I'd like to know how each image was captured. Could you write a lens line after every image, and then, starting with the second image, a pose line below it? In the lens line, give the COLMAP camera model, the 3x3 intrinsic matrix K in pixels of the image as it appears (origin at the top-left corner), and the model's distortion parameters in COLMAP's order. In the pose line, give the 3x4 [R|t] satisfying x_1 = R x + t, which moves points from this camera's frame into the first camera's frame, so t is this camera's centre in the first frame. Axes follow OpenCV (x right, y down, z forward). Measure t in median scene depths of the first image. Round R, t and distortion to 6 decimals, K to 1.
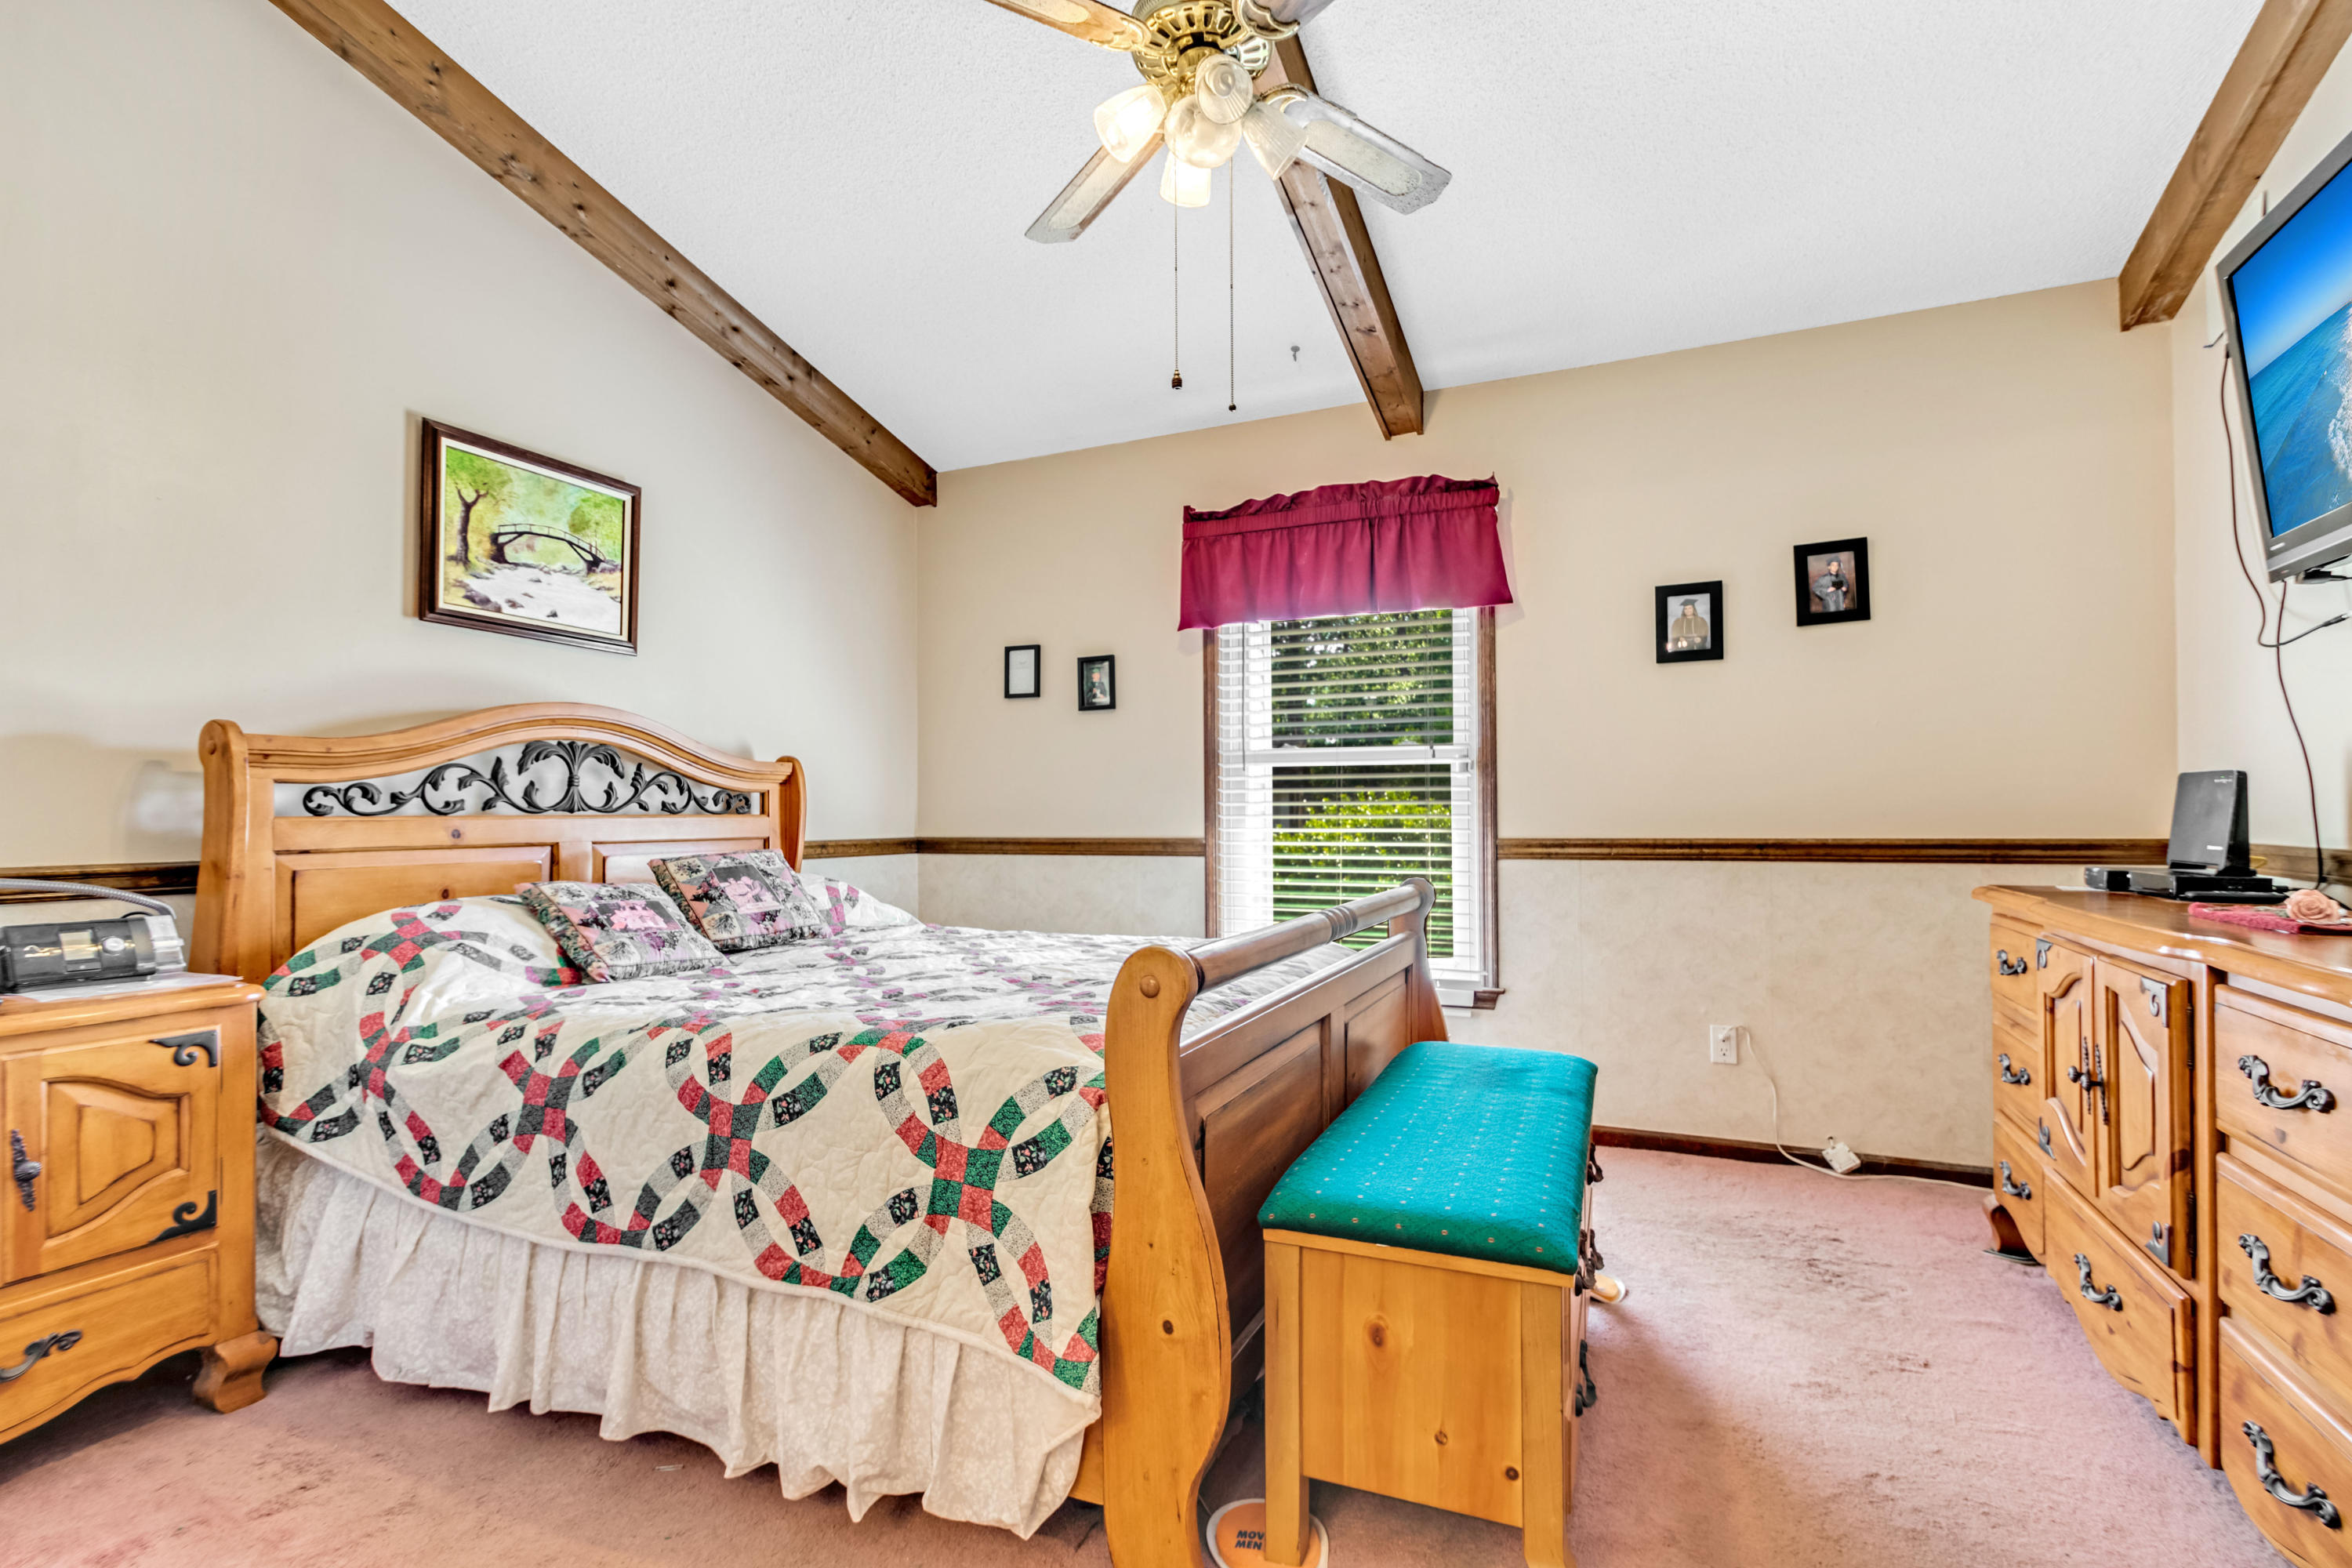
lens RADIAL K [[1084.4, 0, 1174.1], [0, 1084.4, 801.4], [0, 0, 1]] dist [0.010198, -0.005267]
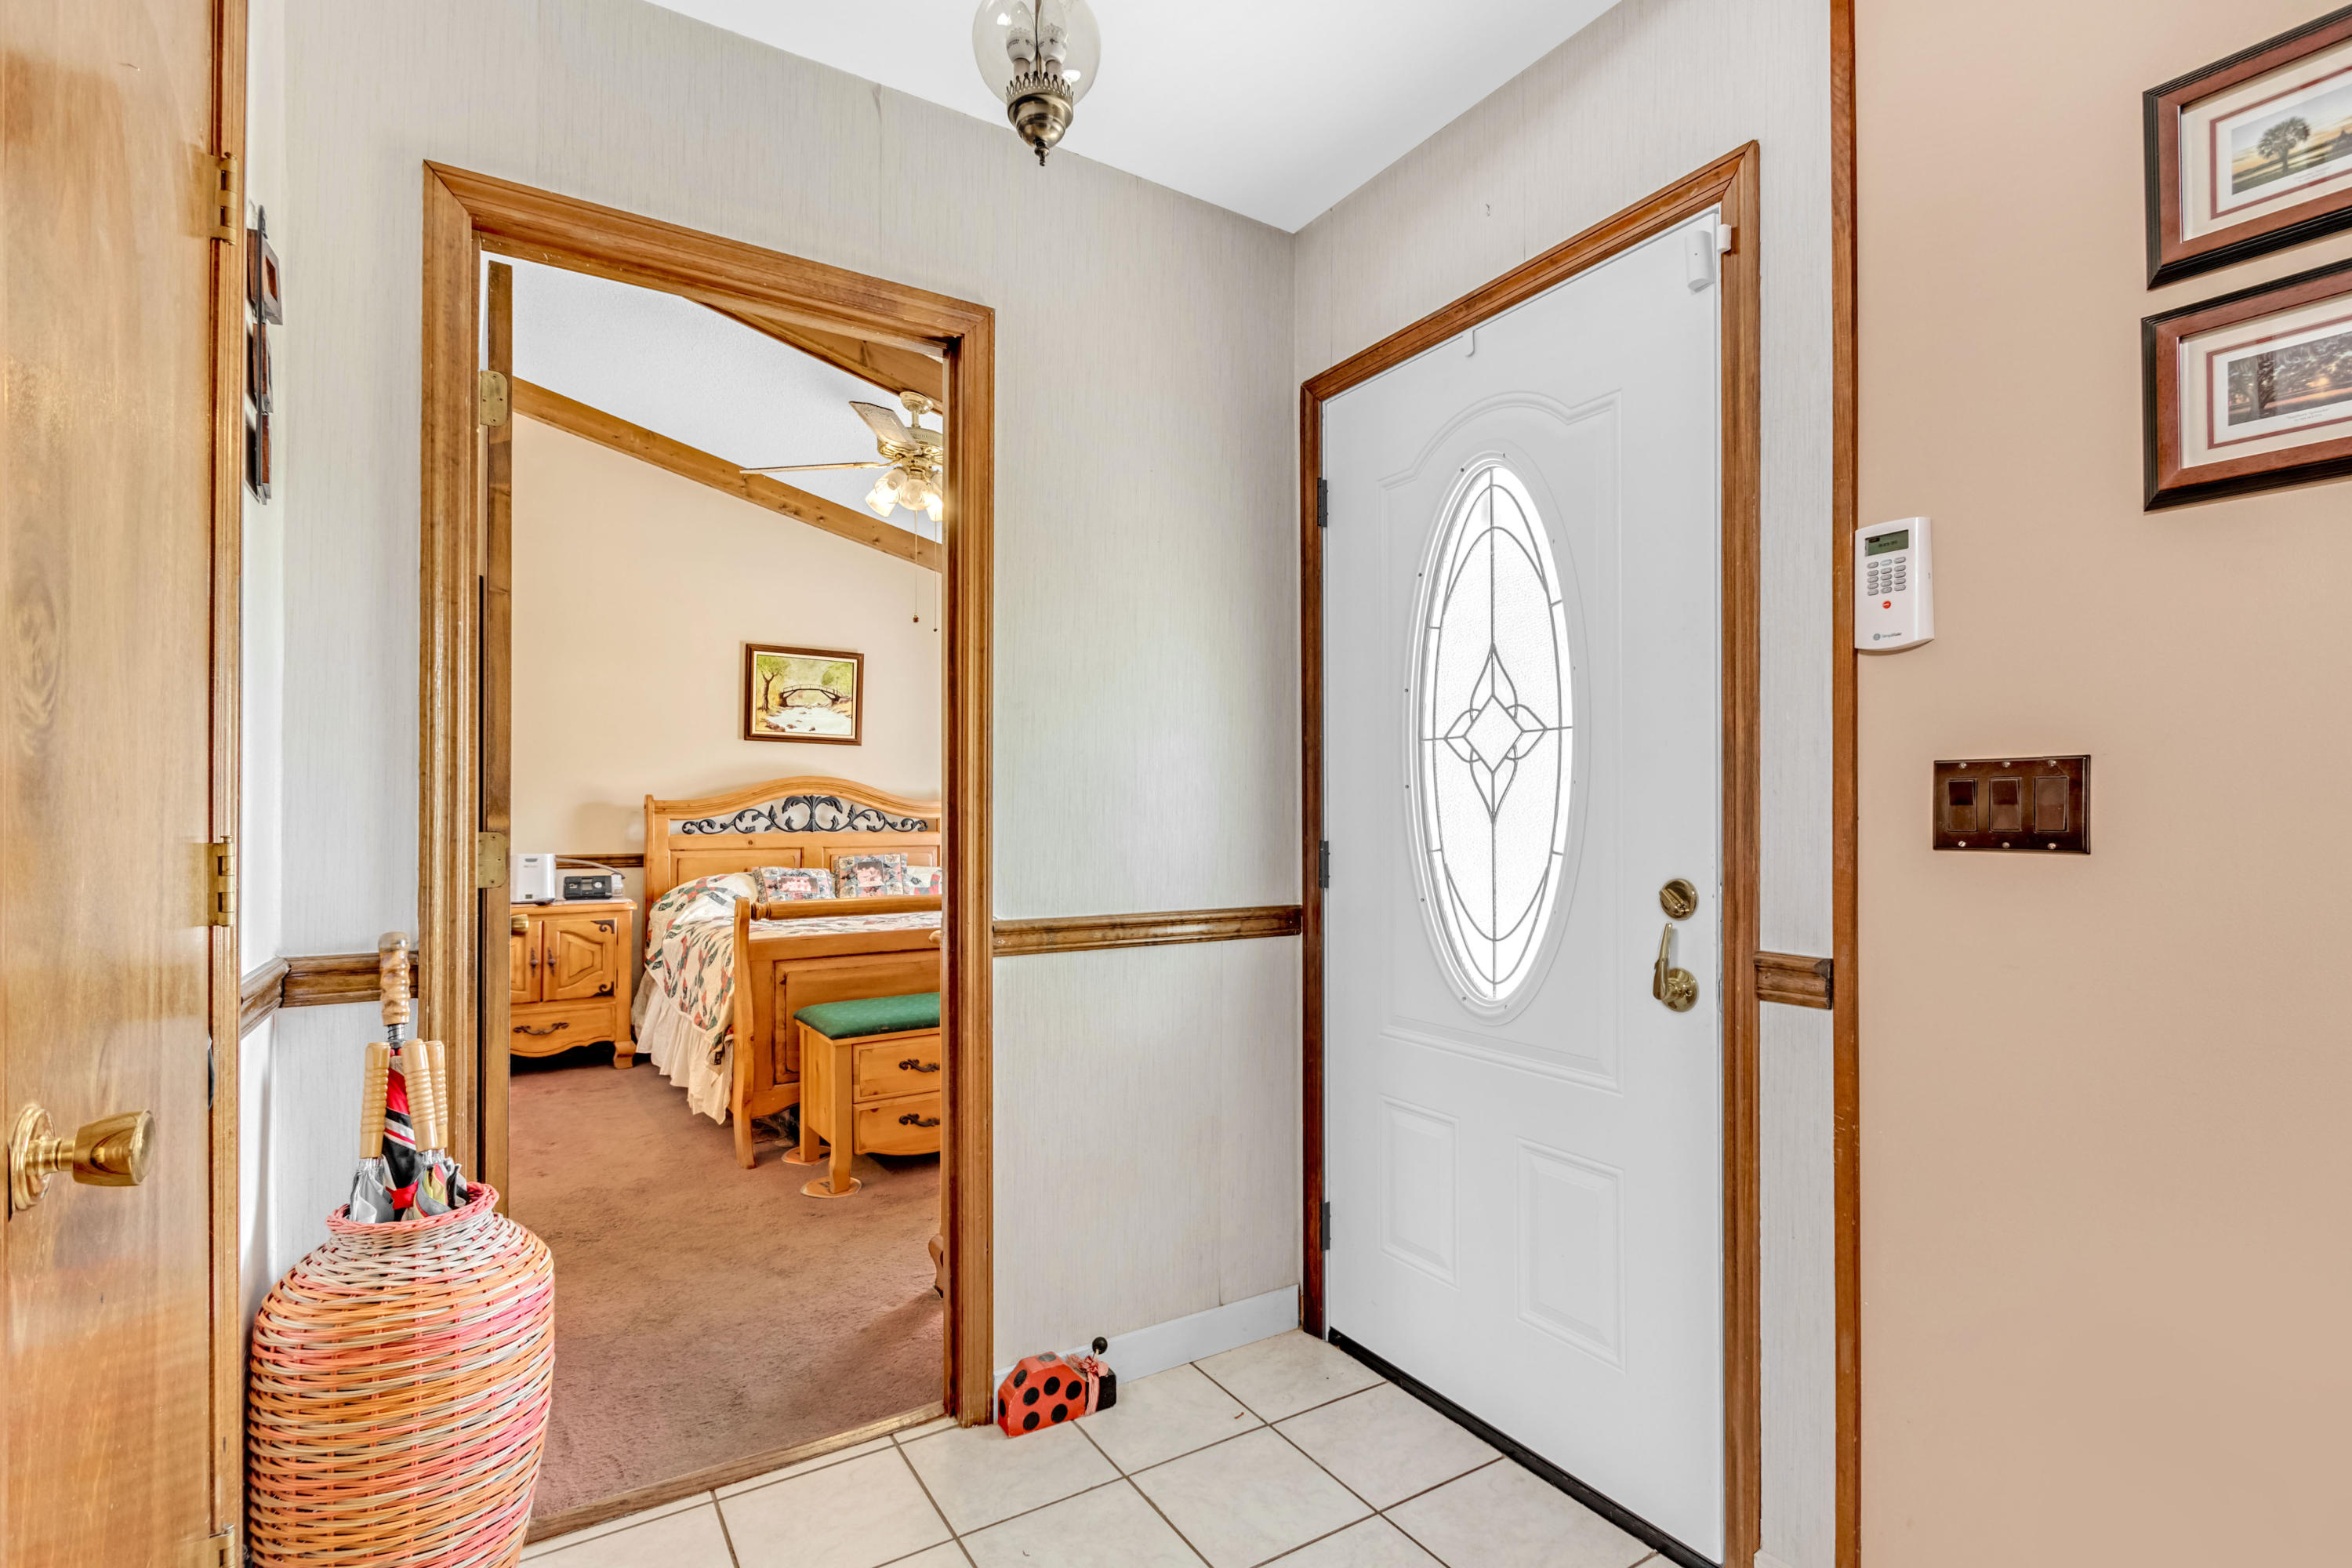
lens RADIAL K [[1084.4, 0, 1186.1], [0, 1084.4, 802.9], [0, 0, 1]] dist [0.010198, -0.005267]
pose [[0.840324, -0.003584, -0.542072, 1.136141], [0.004698, 0.999989, 0.000672, -0.042141], [0.542064, -0.003111, 0.840332, -0.293718]]
